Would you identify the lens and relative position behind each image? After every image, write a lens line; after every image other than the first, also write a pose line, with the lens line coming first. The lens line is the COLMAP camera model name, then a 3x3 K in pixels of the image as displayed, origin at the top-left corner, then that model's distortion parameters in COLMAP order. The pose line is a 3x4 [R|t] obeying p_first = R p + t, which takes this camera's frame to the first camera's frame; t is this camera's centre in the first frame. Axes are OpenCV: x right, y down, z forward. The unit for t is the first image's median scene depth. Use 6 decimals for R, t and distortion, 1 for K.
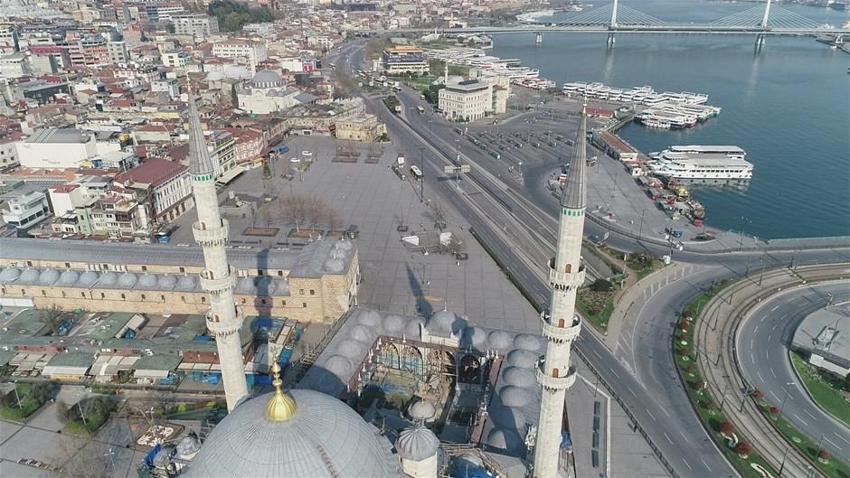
lens RADIAL K [[595.0, 0, 425.0], [0, 595.0, 239.0], [0, 0, 1]] dist [-0.004200, 0.000256]
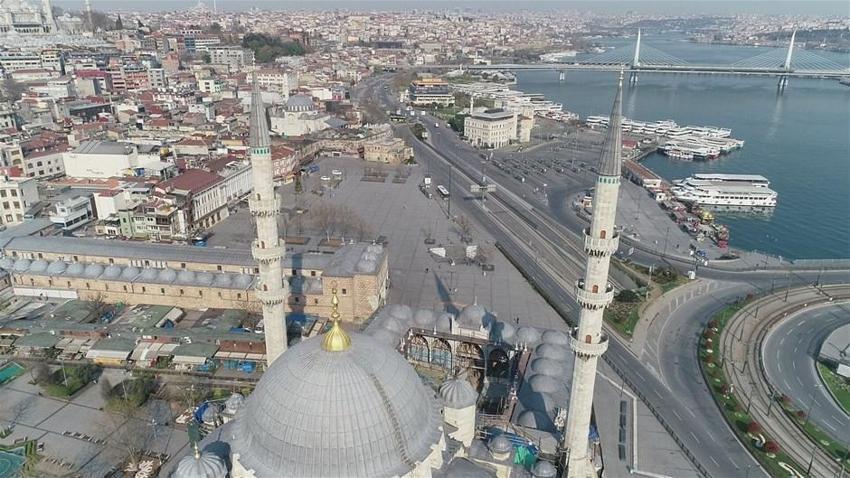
lens RADIAL K [[595.0, 0, 425.0], [0, 595.0, 239.0], [0, 0, 1]] dist [-0.004200, 0.000256]
pose [[0.999172, 0.025808, -0.031457, -0.014640], [-0.027732, 0.997671, -0.062325, 0.044989], [0.029775, 0.063146, 0.997560, -0.023503]]
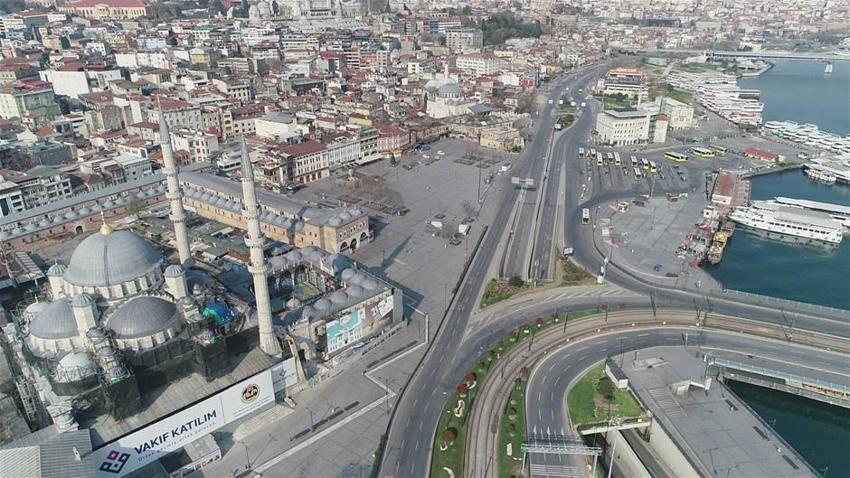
lens RADIAL K [[595.0, 0, 425.0], [0, 595.0, 239.0], [0, 0, 1]] dist [-0.004200, 0.000256]
pose [[0.857540, 0.203545, -0.472435, 0.588935], [-0.207352, 0.977246, 0.044664, -0.021142], [0.470776, 0.059659, 0.880233, -0.164472]]
